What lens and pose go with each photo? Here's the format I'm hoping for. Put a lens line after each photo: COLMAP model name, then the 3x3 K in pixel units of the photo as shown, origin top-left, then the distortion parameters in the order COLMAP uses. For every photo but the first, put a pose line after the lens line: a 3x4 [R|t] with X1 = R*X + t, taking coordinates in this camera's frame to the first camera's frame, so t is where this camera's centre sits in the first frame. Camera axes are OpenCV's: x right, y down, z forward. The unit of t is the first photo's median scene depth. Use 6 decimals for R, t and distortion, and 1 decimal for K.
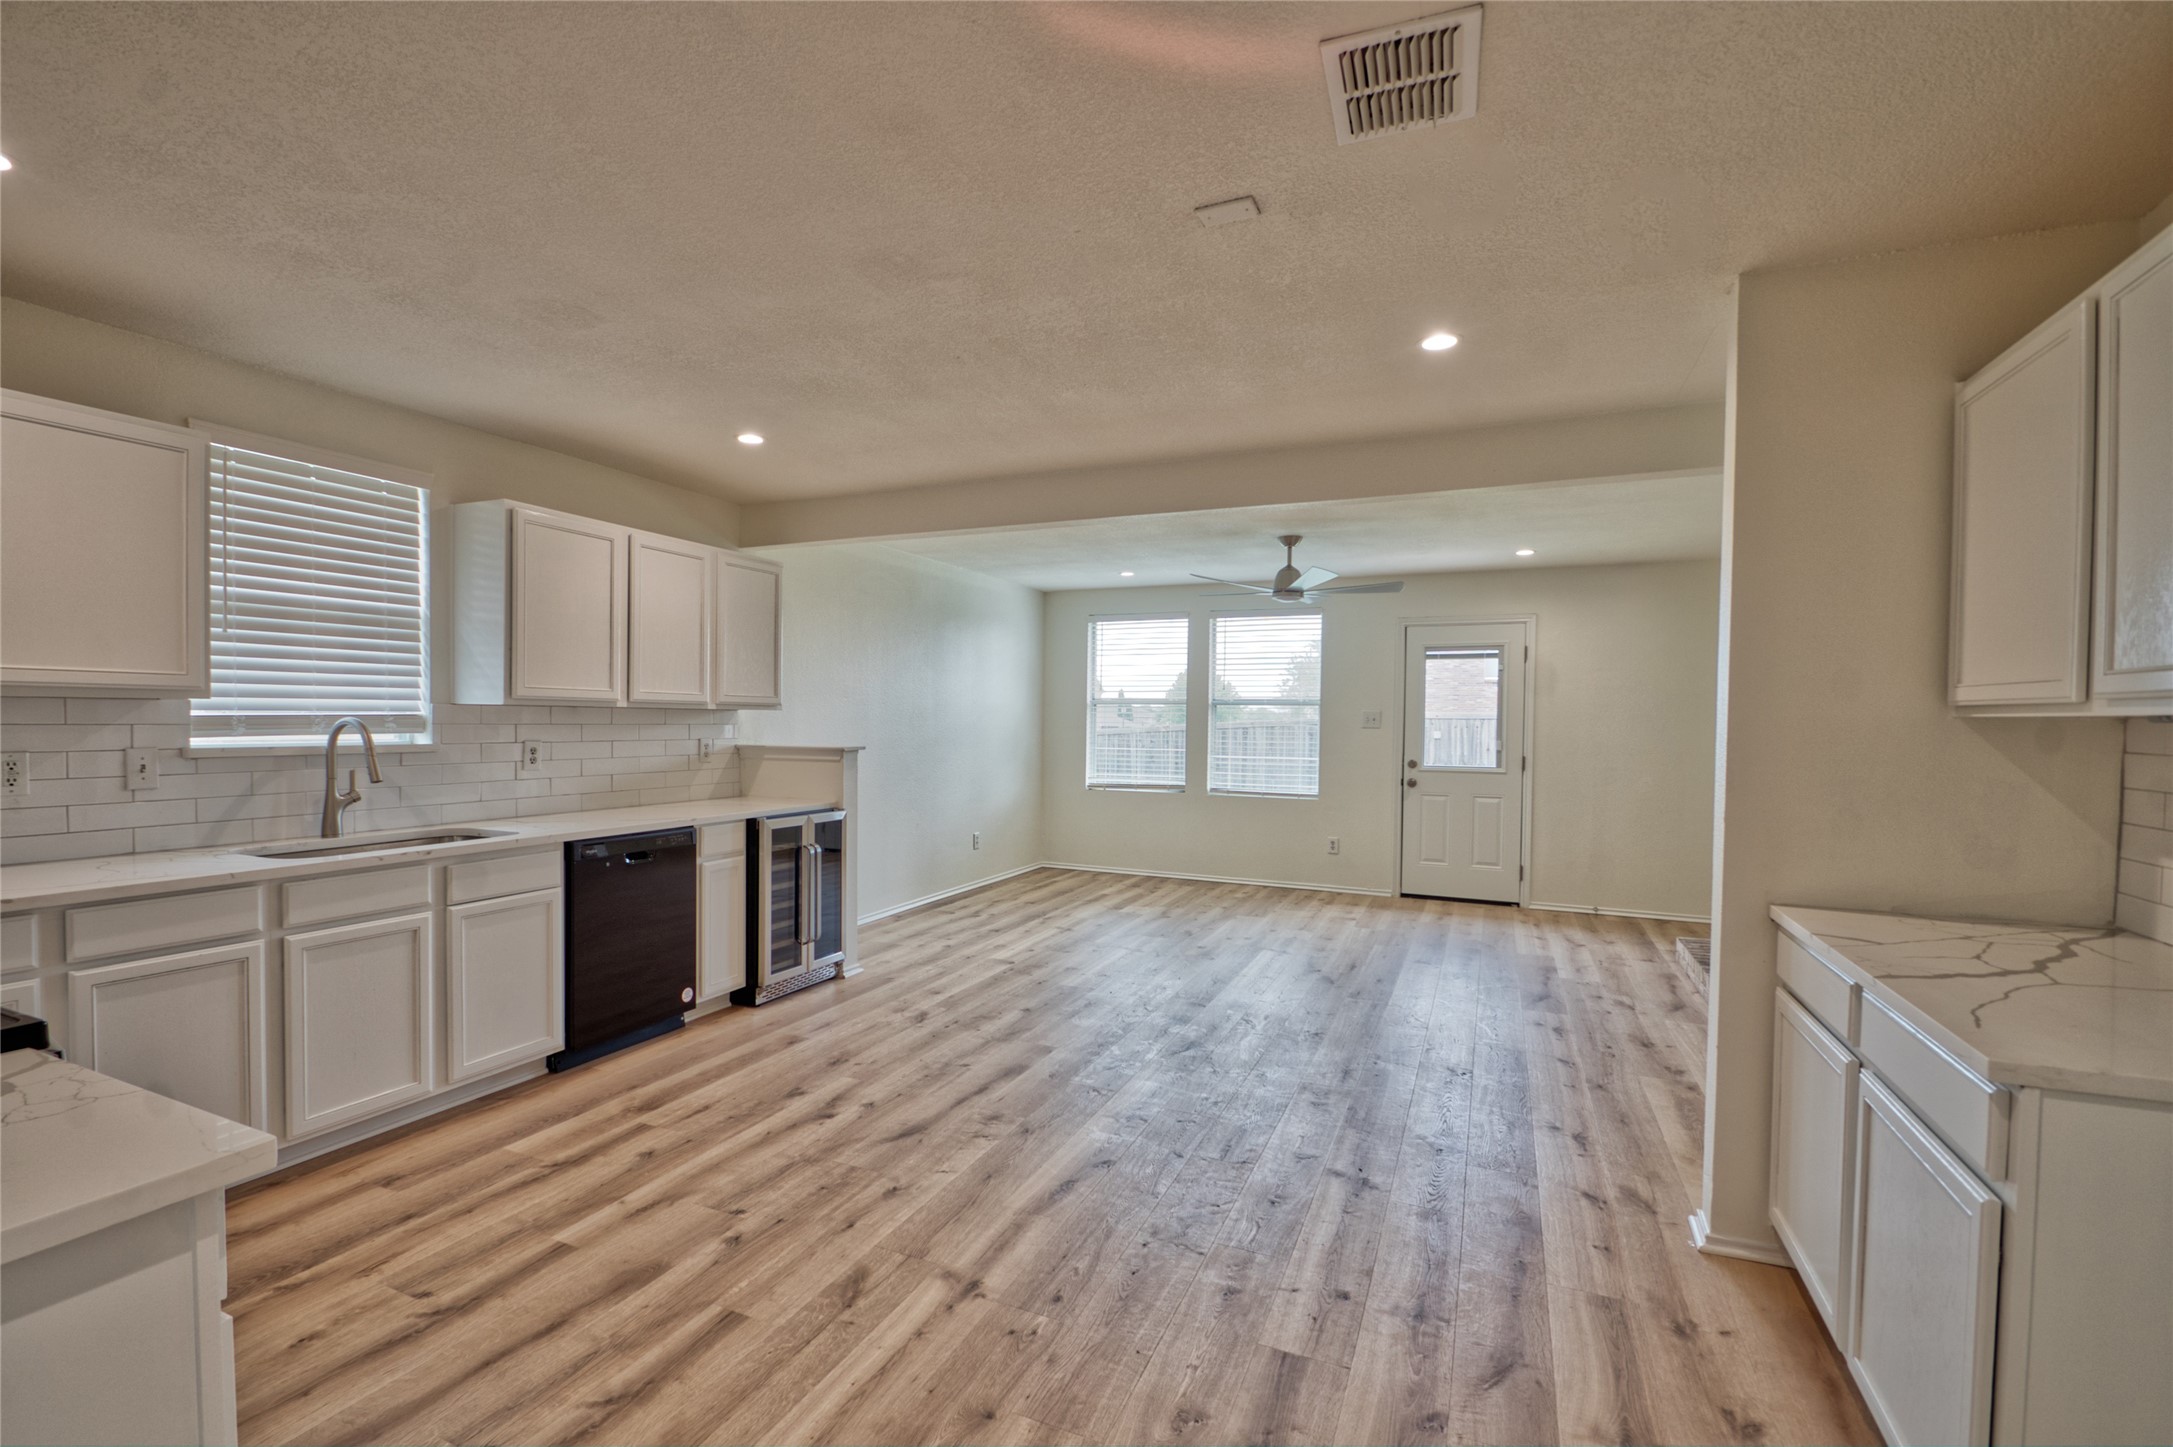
lens RADIAL K [[957.9, 0, 1057.0], [0, 957.9, 740.6], [0, 0, 1]] dist [0.014698, -0.016951]
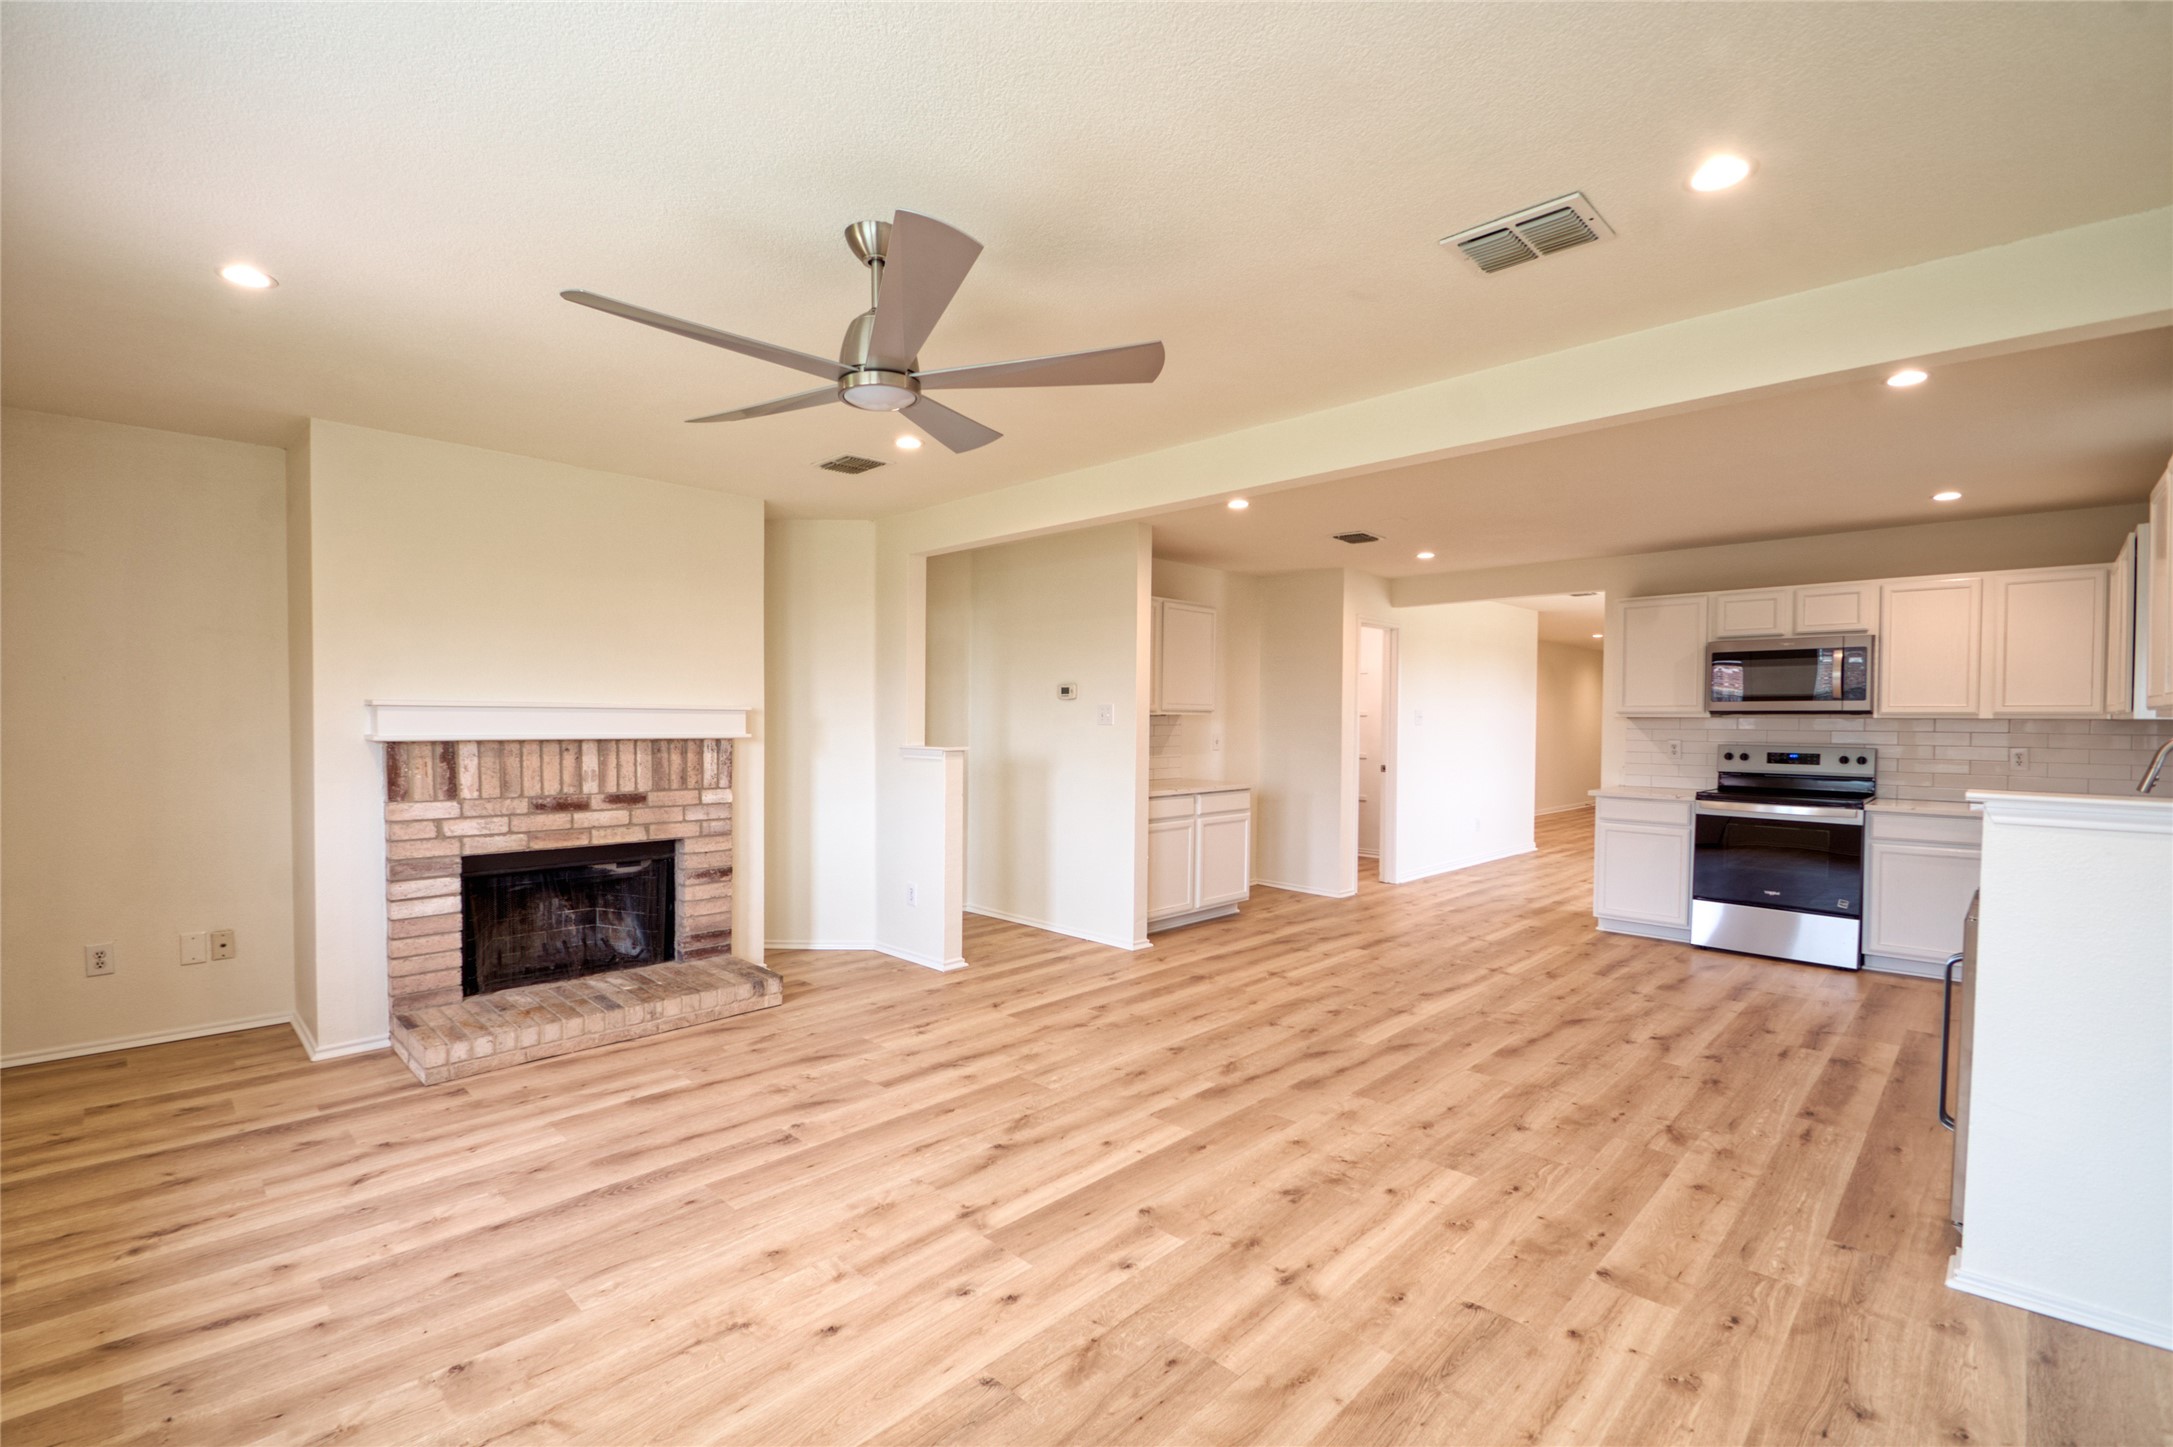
lens RADIAL K [[957.9, 0, 1057.0], [0, 957.9, 740.6], [0, 0, 1]] dist [0.014698, -0.016951]
pose [[-0.935486, -0.026210, 0.352391, 0.056318], [-0.009123, 0.998705, 0.050061, -0.049891], [-0.353247, 0.043616, -0.934513, 2.128577]]
